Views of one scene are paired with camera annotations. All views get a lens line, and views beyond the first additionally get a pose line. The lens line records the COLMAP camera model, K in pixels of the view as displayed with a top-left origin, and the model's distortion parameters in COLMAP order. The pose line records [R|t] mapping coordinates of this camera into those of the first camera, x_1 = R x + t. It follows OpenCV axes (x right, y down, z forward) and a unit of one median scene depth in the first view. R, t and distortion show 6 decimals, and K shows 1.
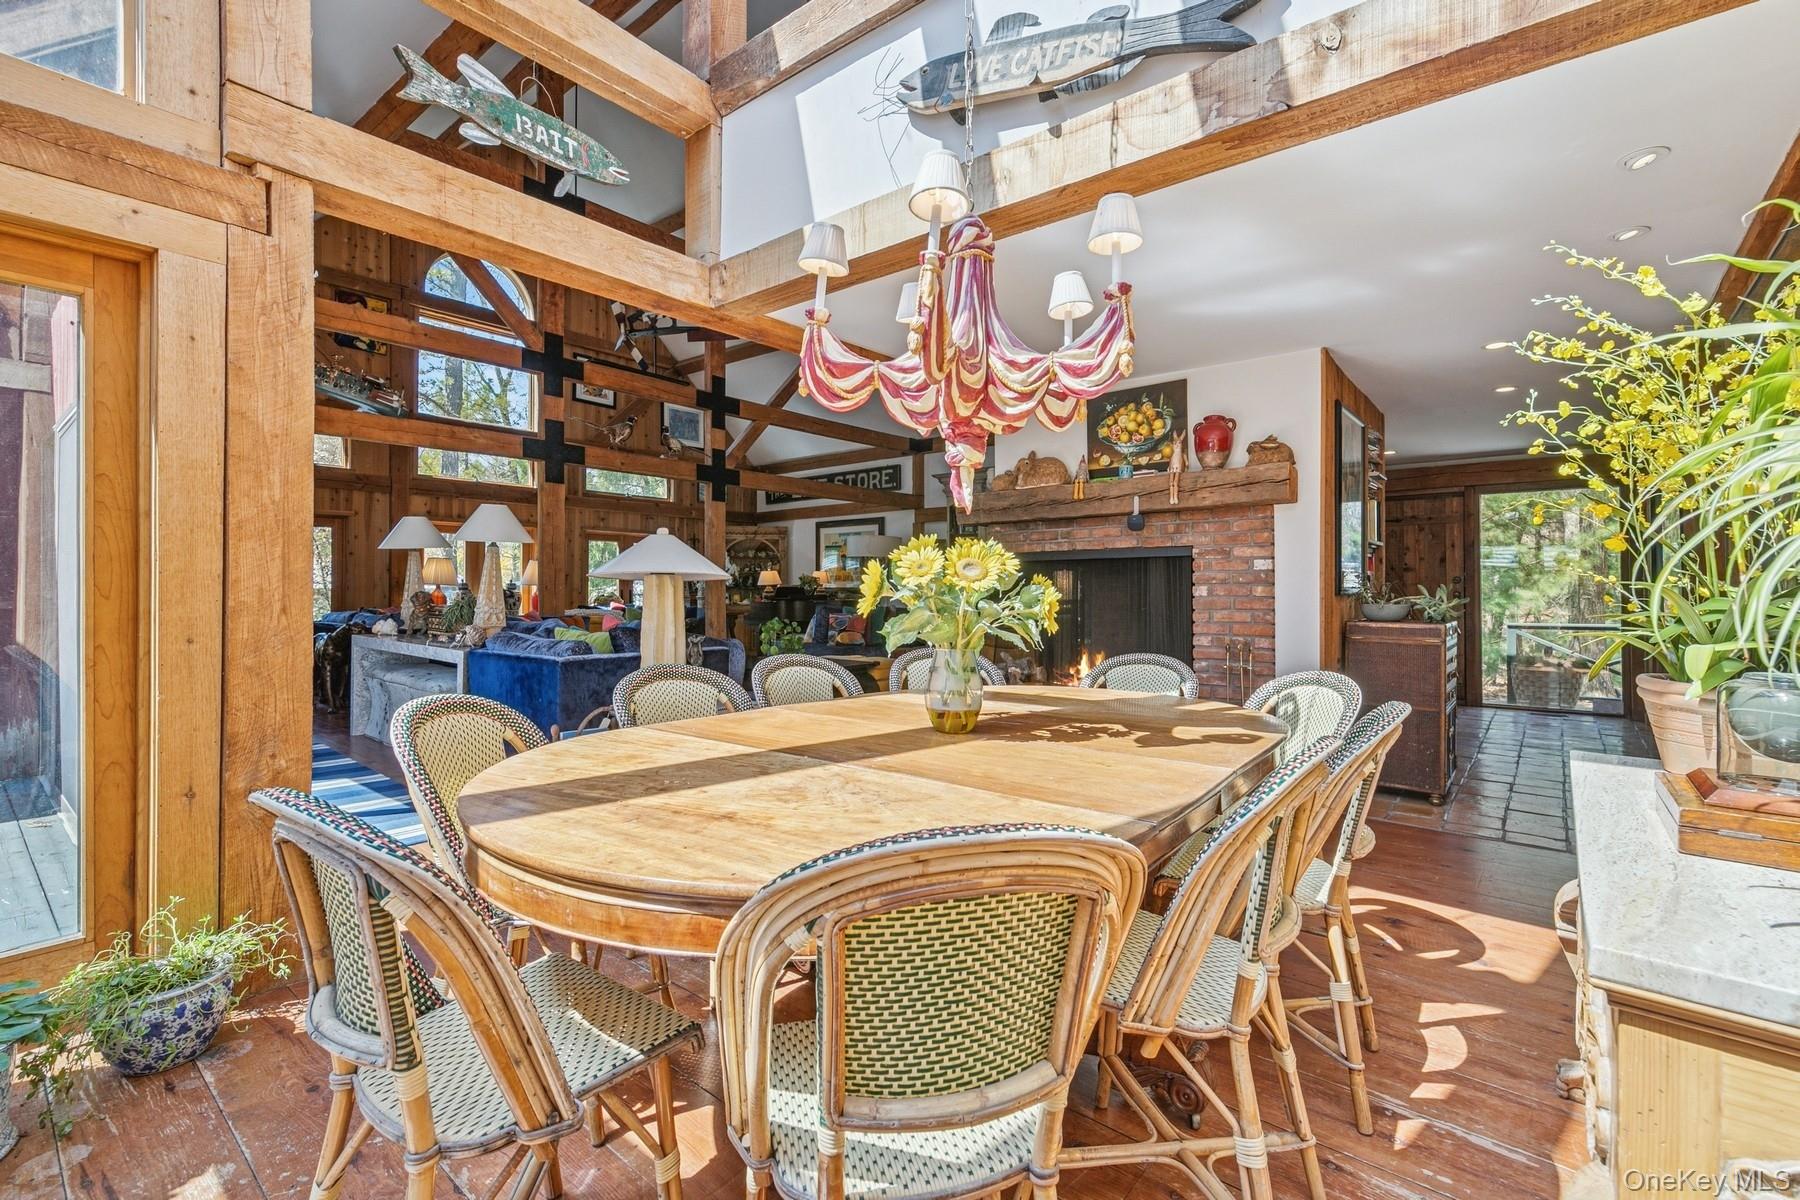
lens RADIAL K [[805.6, 0, 892.5], [0, 805.6, 599.1], [0, 0, 1]] dist [0.003692, 0.000273]
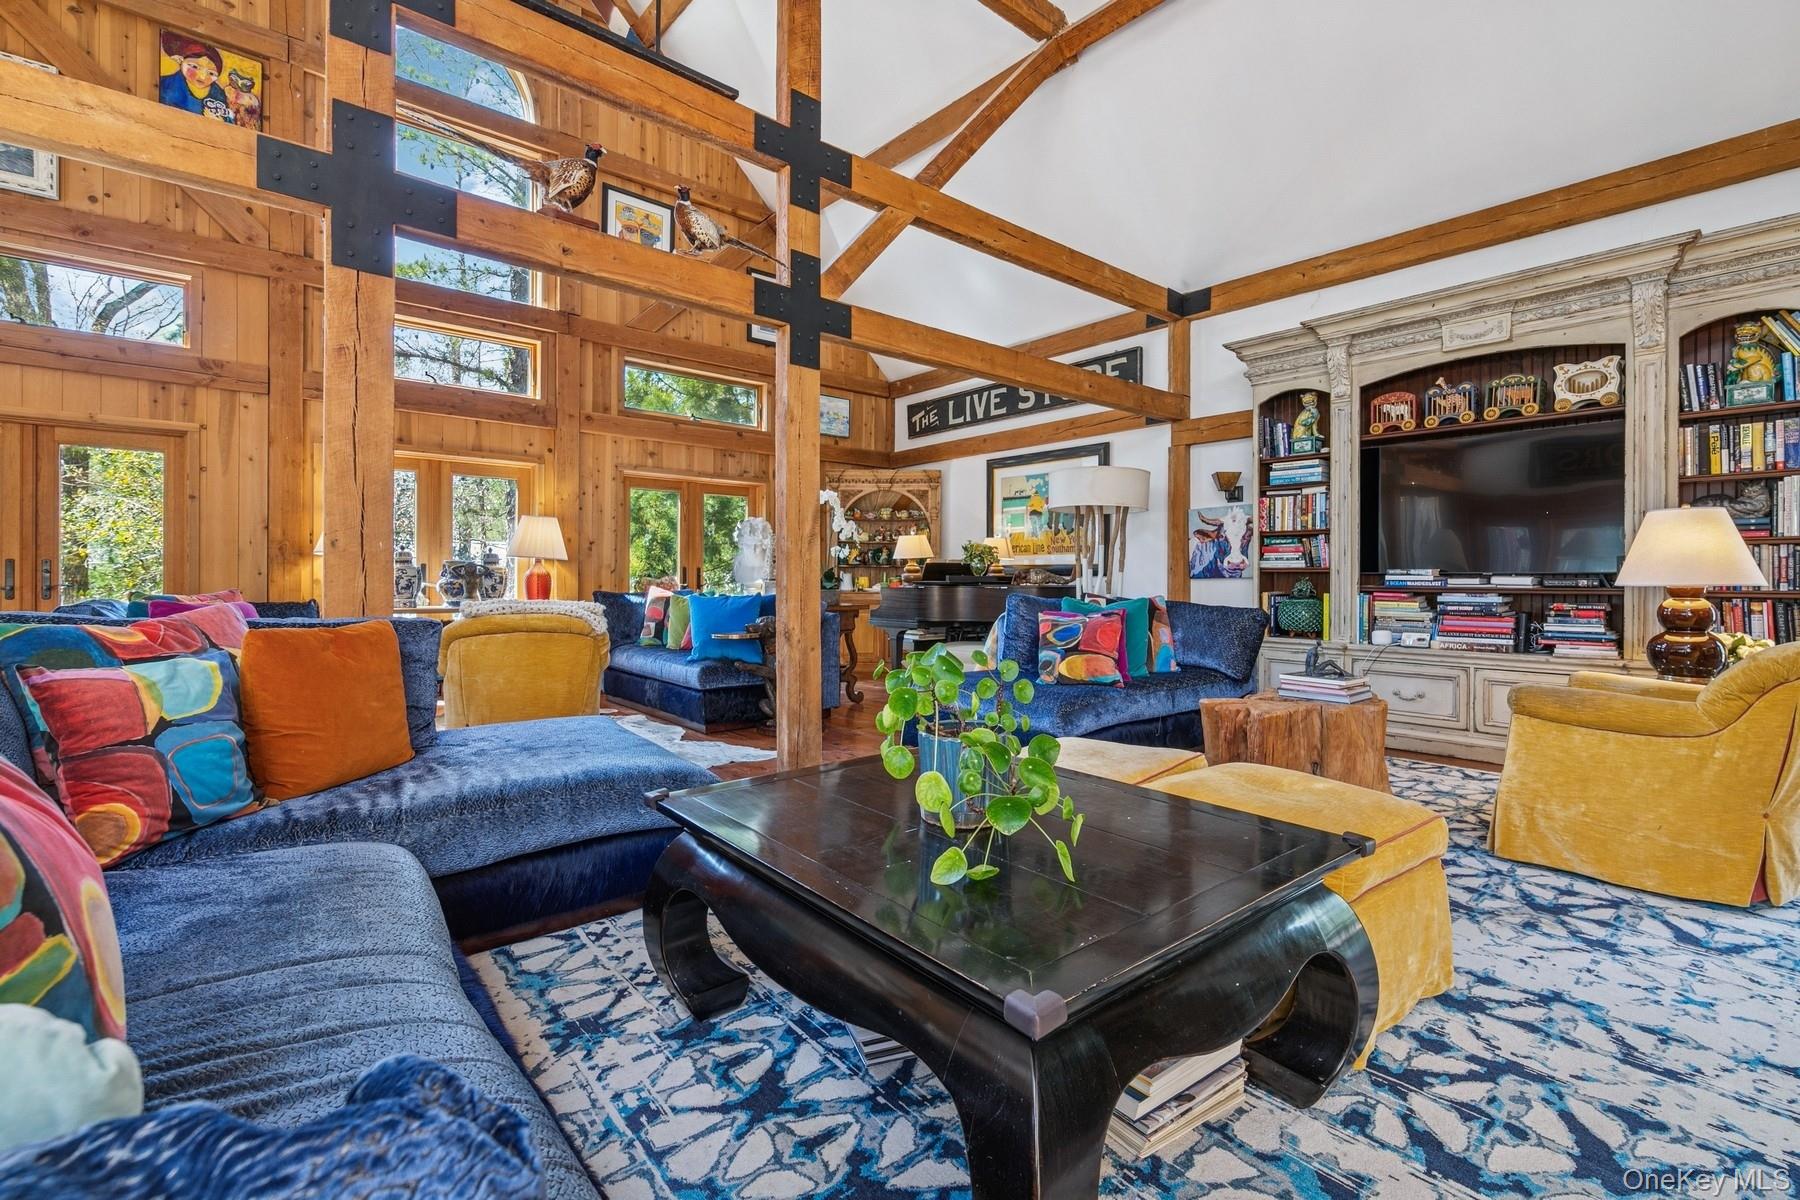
lens RADIAL K [[805.6, 0, 890.7], [0, 805.6, 567.9], [0, 0, 1]] dist [0.003692, 0.000273]
pose [[0.983765, 0.002780, -0.179441, -0.061568], [-0.007167, 0.999691, -0.023804, 0.003272], [0.179319, 0.024703, 0.983481, 0.408919]]
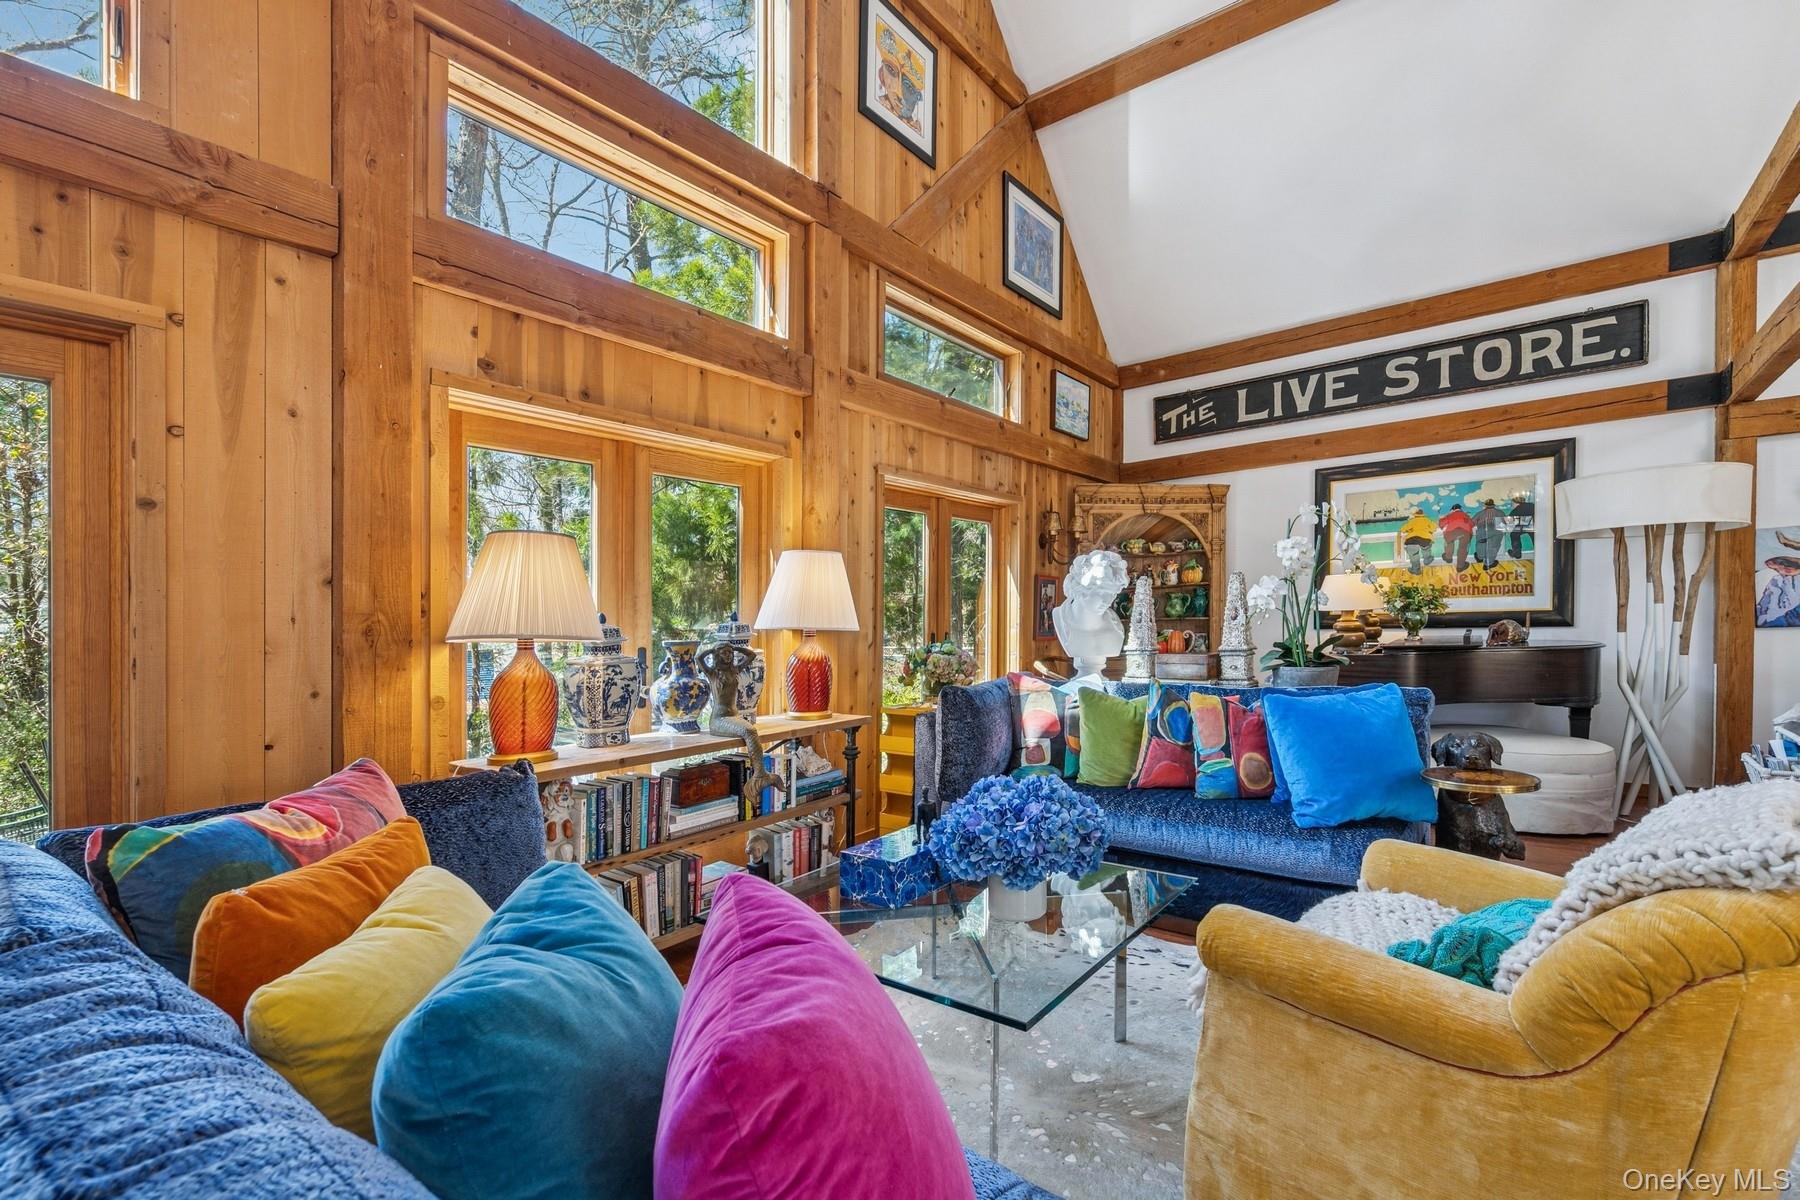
lens RADIAL K [[805.6, 0, 896.6], [0, 805.6, 607.1], [0, 0, 1]] dist [0.003692, 0.000273]
pose [[0.999033, -0.025659, 0.035691, -0.373960], [0.026646, 0.999267, -0.027472, -0.013641], [-0.034959, 0.028396, 0.998985, 0.606627]]
